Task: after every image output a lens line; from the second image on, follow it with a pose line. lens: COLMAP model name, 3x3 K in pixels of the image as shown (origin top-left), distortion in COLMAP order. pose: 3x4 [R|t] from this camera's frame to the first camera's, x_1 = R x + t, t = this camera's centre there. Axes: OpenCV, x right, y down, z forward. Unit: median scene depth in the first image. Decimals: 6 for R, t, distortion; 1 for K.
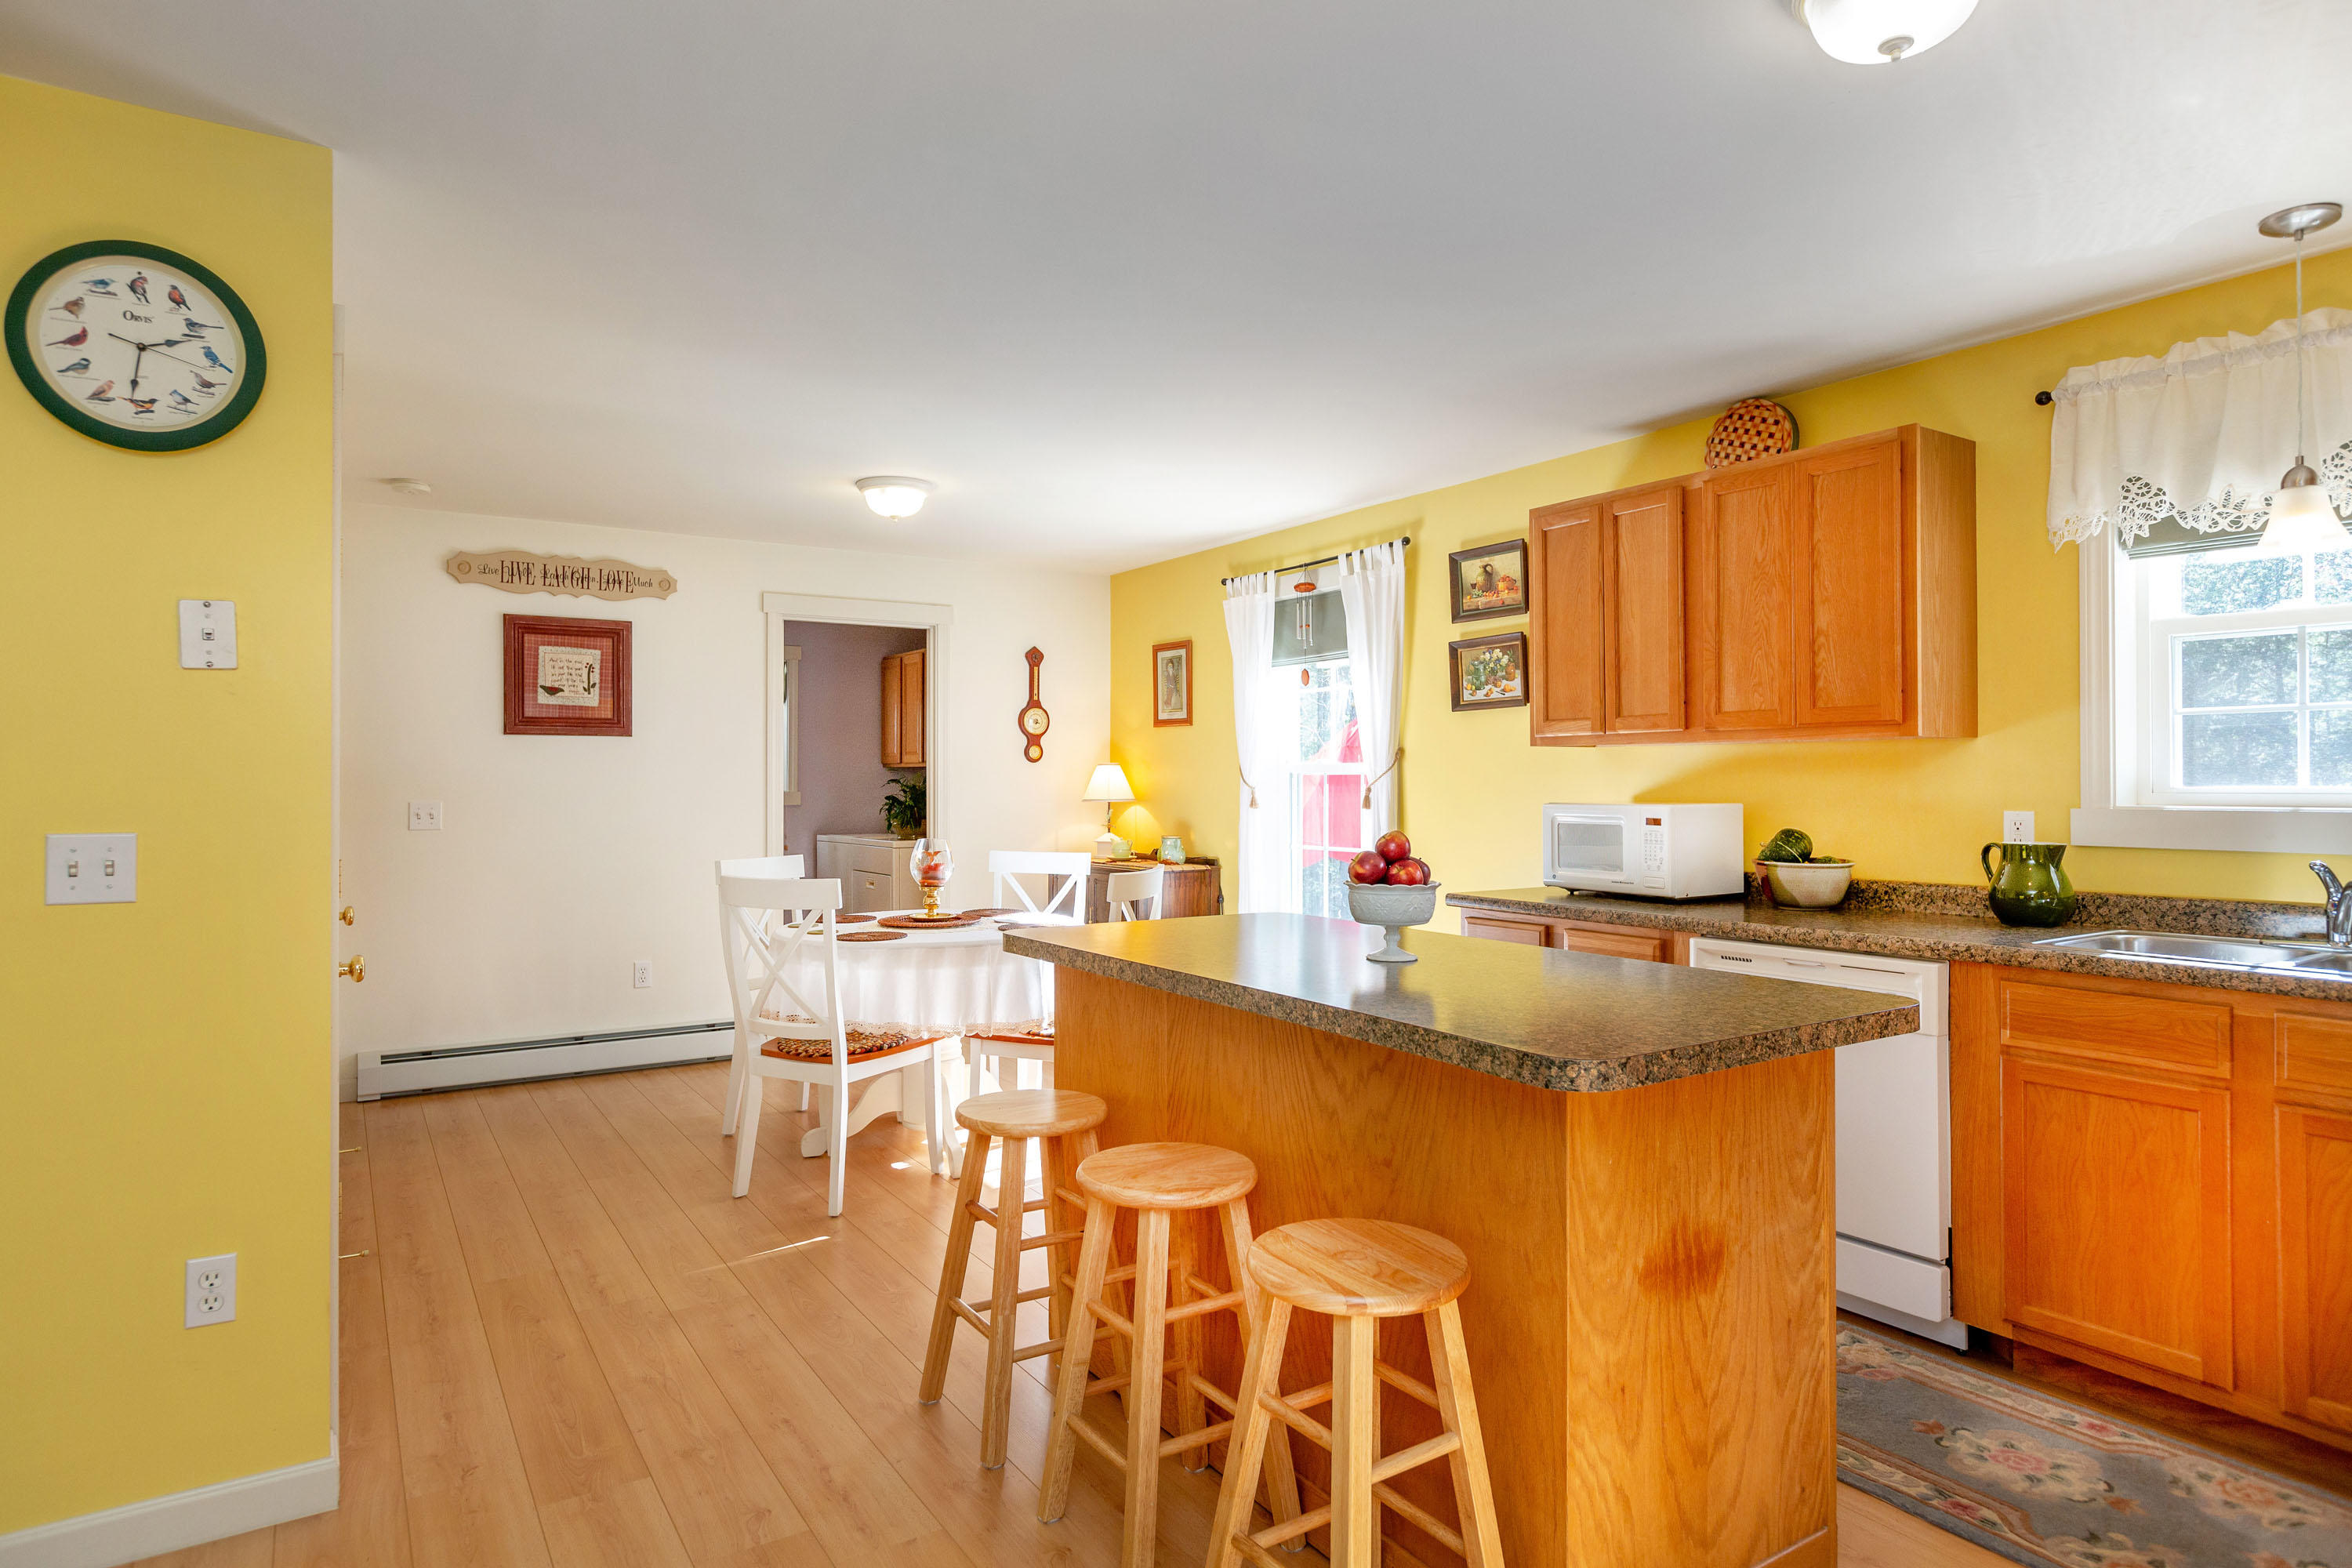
lens RADIAL K [[1395.9, 0, 1175.2], [0, 1395.9, 780.5], [0, 0, 1]] dist [0.008526, -0.000417]
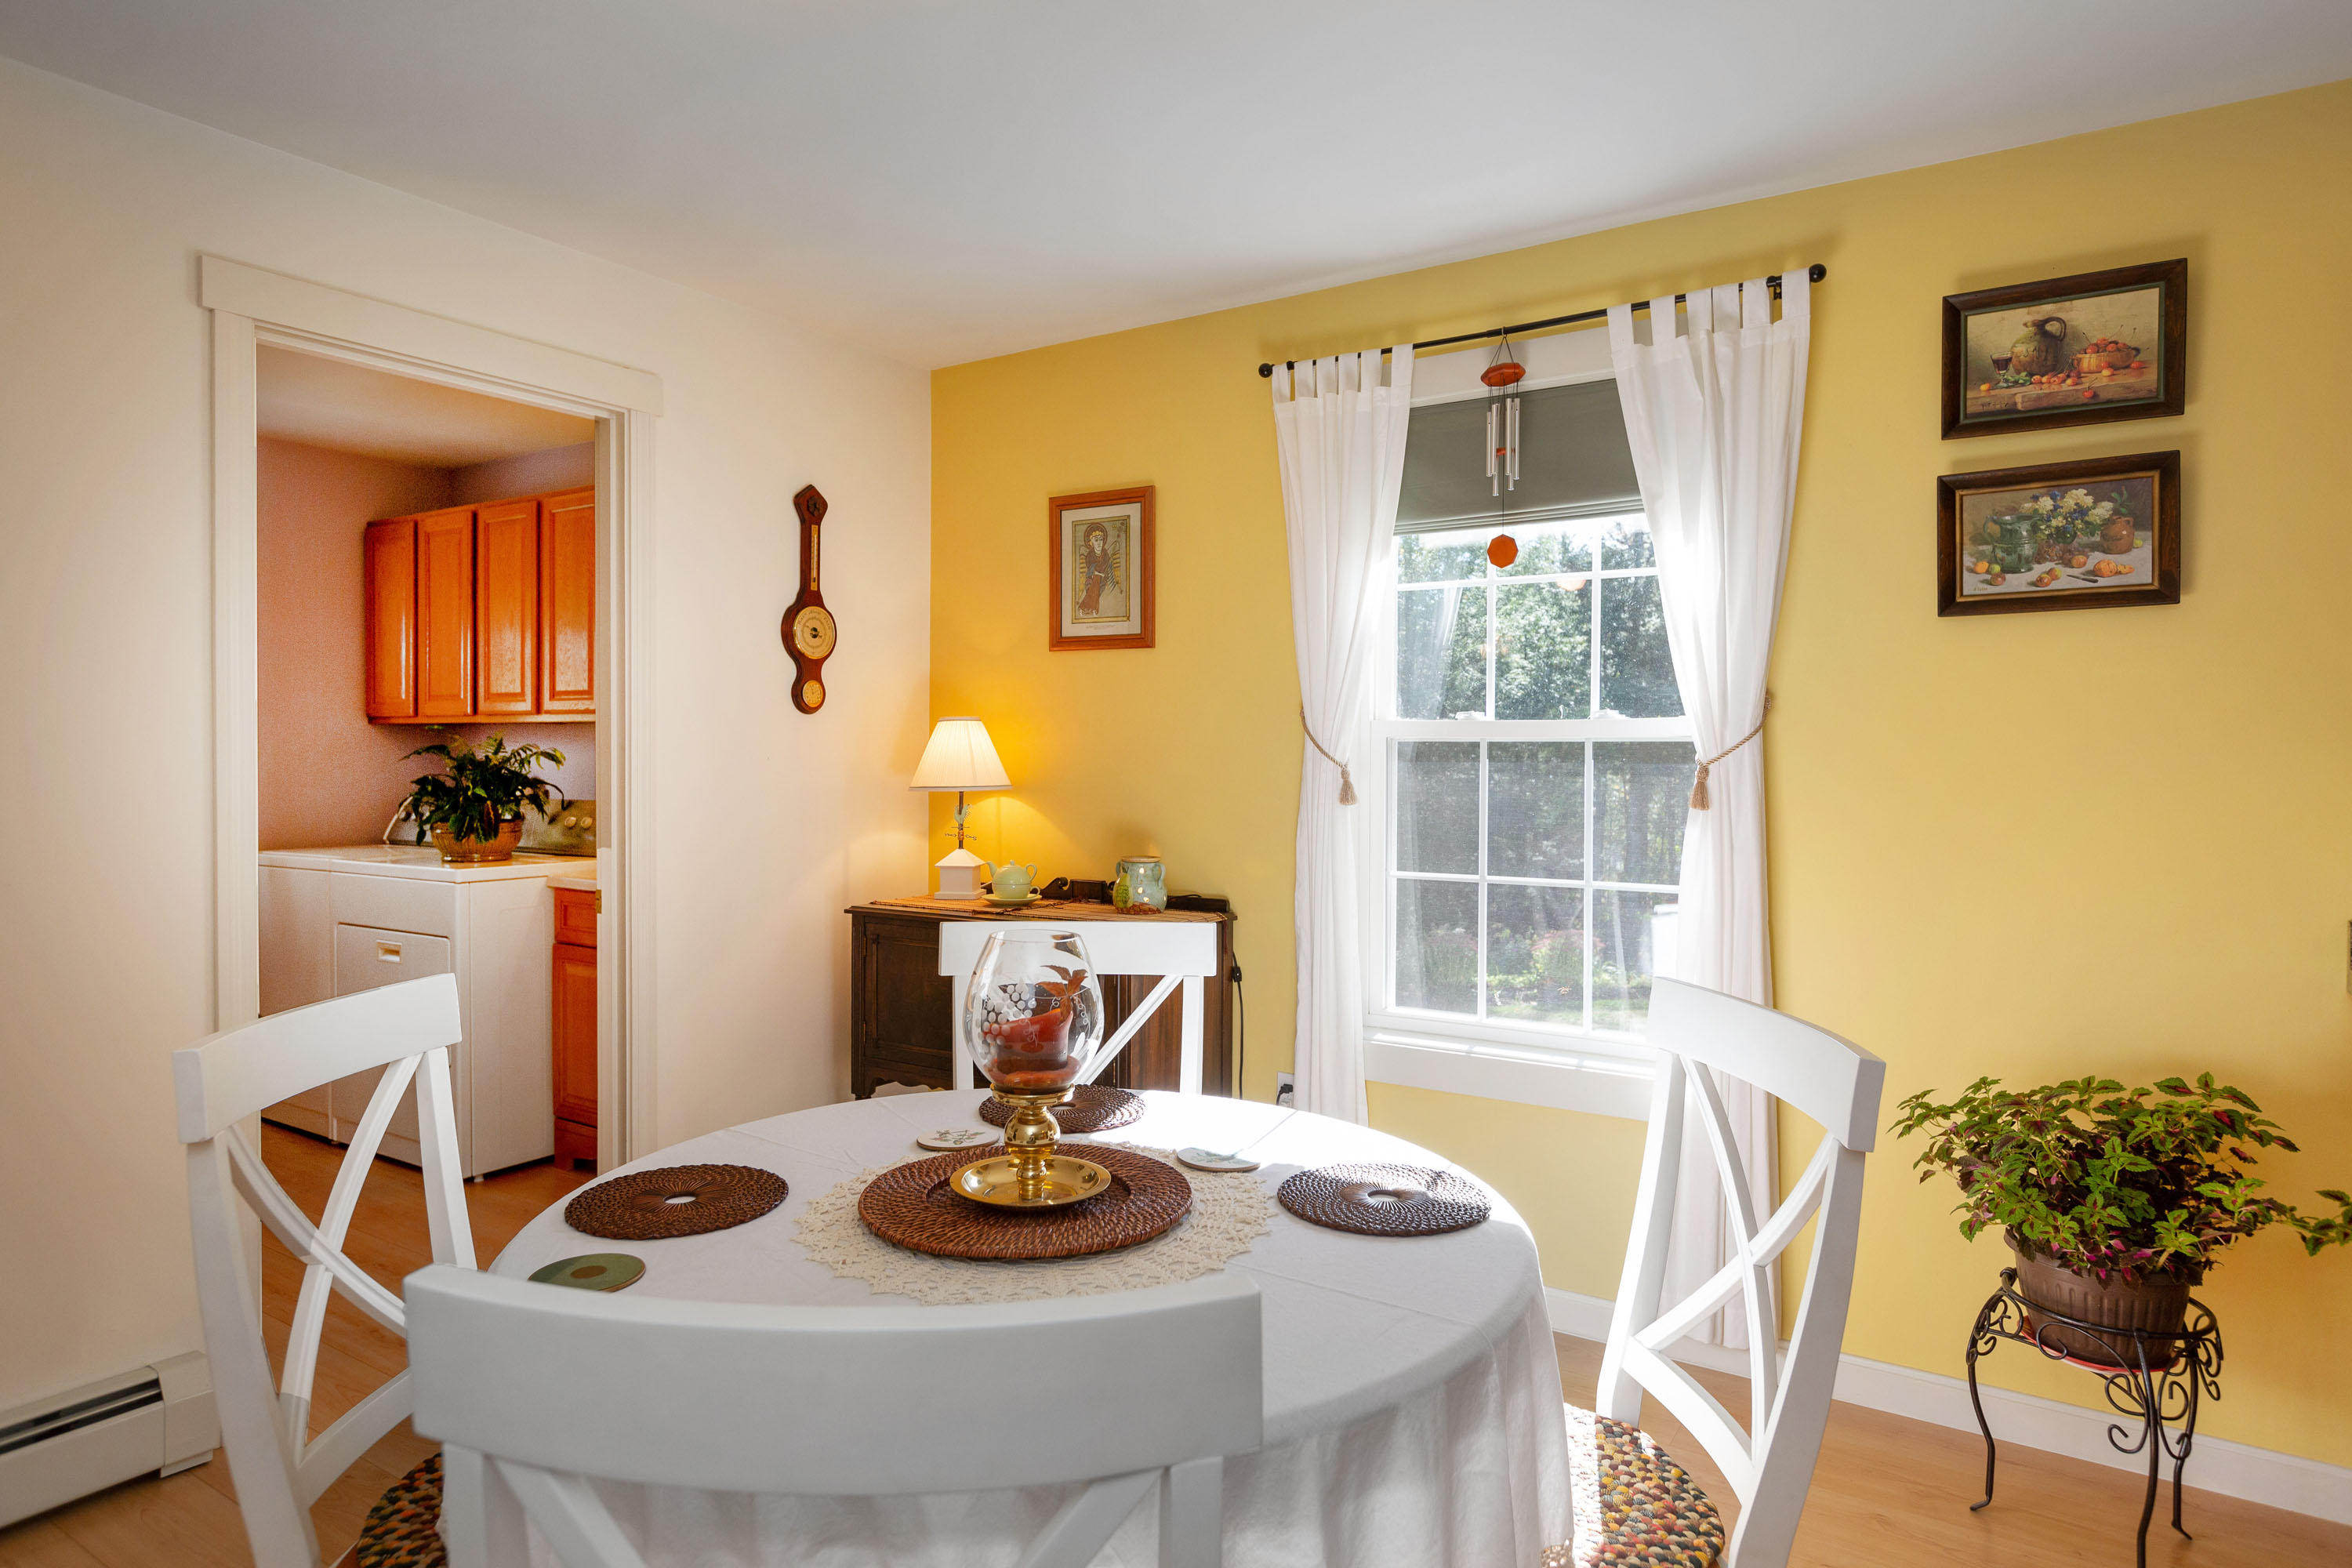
lens RADIAL K [[1395.9, 0, 1173.7], [0, 1395.9, 782.2], [0, 0, 1]] dist [0.008526, -0.000417]
pose [[0.910465, -0.001371, 0.413583, -0.220371], [-0.006503, 0.999823, 0.017629, 0.002725], [-0.413534, -0.018740, 0.910296, 0.555902]]
